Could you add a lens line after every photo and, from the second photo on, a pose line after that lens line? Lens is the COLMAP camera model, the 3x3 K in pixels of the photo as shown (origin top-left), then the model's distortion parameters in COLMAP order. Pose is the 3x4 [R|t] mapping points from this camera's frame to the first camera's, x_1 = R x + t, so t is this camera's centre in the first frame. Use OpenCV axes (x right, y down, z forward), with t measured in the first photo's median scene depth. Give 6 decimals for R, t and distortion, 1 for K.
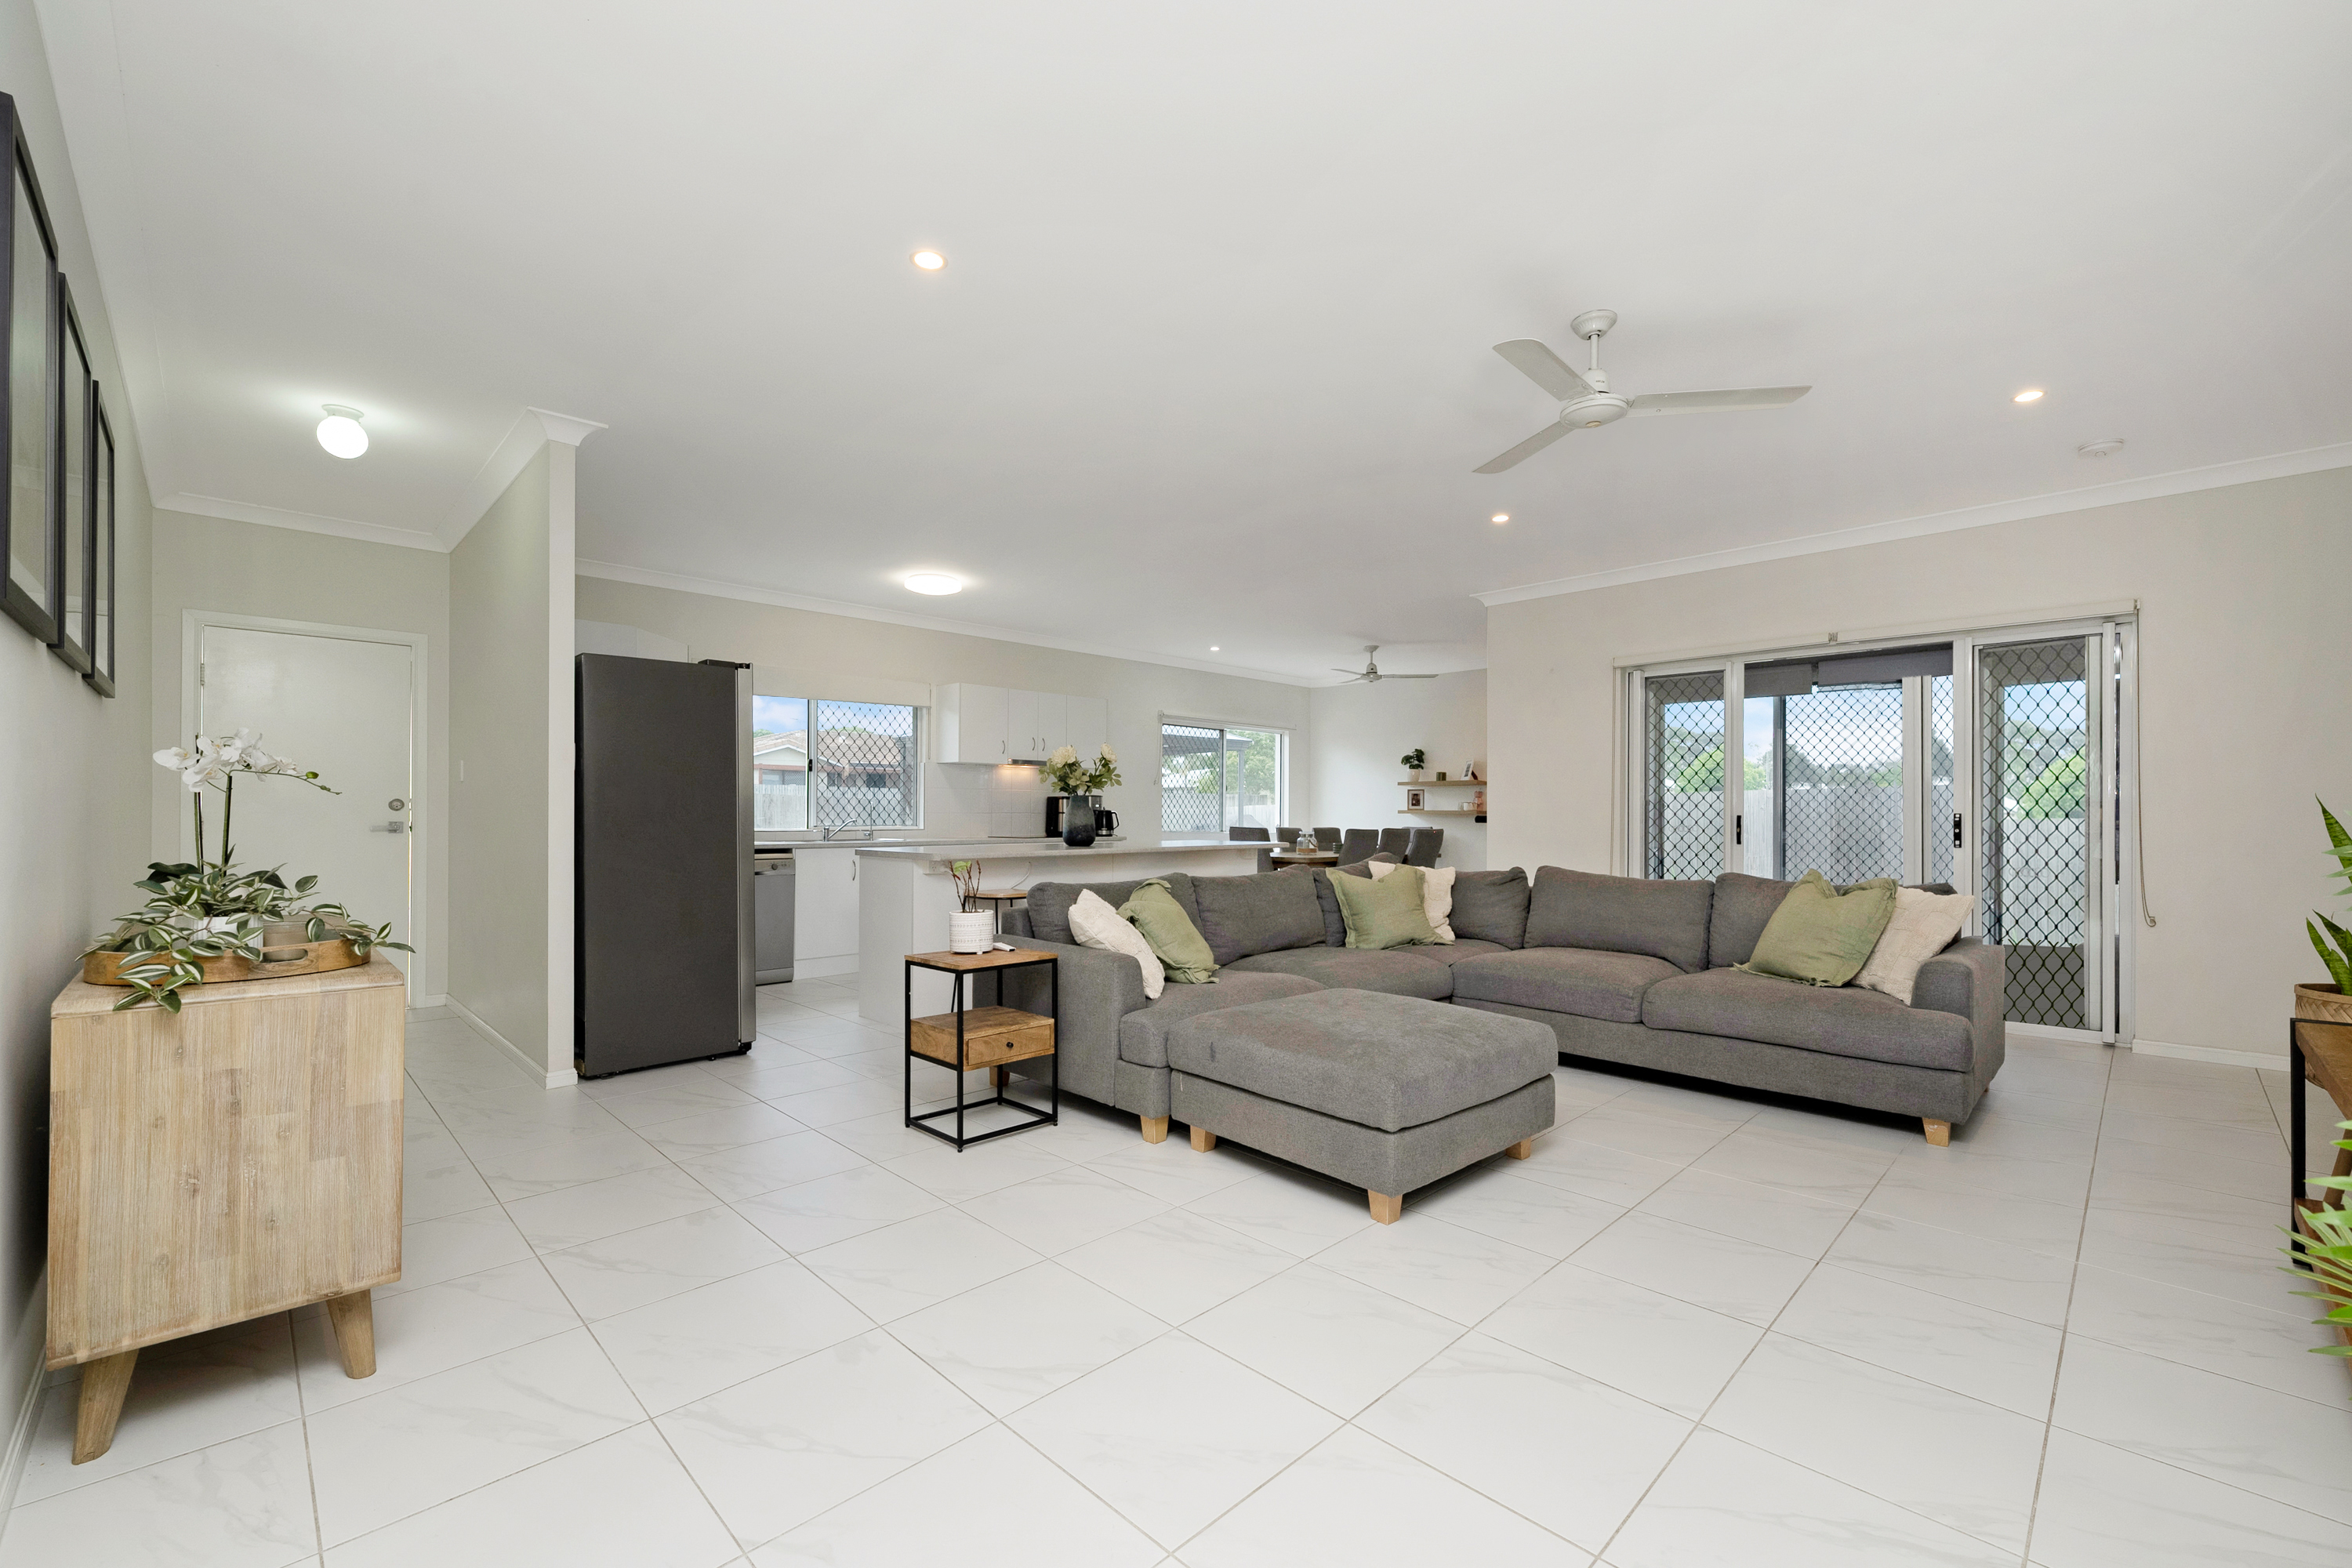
lens RADIAL K [[952.9, 0, 1158.7], [0, 952.9, 785.3], [0, 0, 1]] dist [-0.000511, -0.000019]
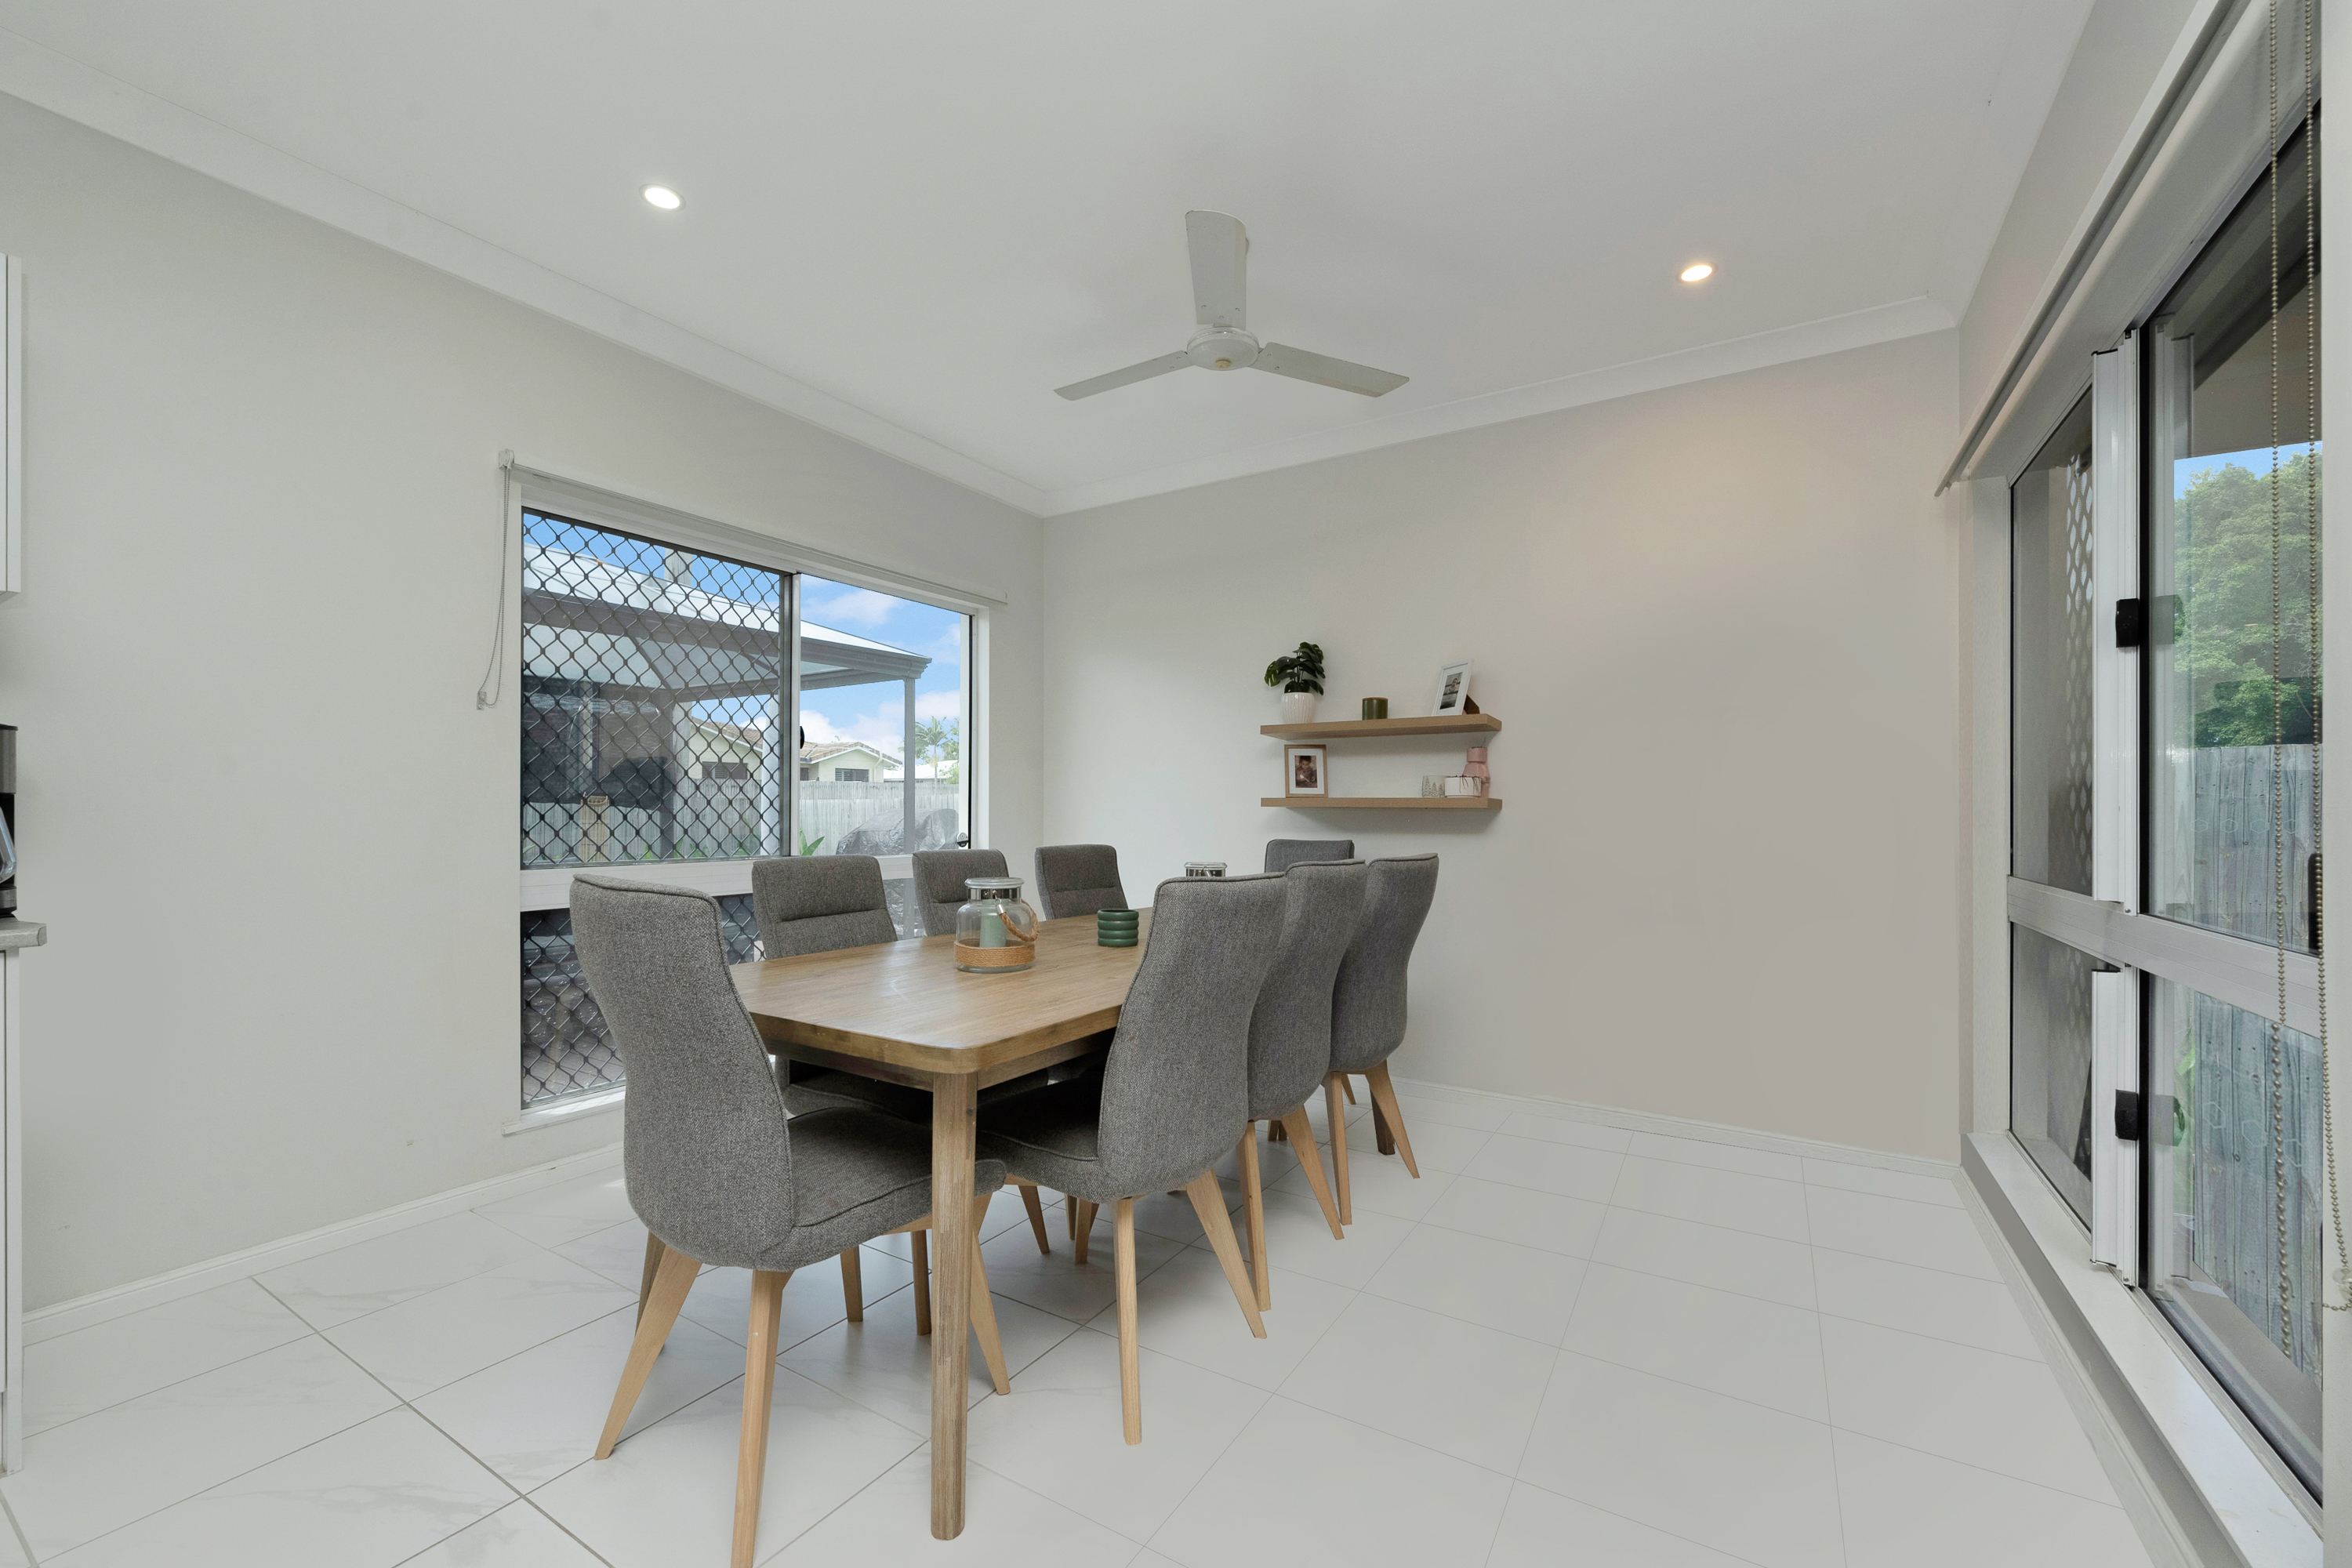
lens RADIAL K [[952.9, 0, 1158.7], [0, 952.9, 785.3], [0, 0, 1]] dist [-0.000511, -0.000019]
pose [[0.971213, 0.001390, 0.238207, 0.120802], [-0.002779, 0.999981, 0.005496, 0.018303], [-0.238195, -0.006000, 0.971199, 0.639368]]
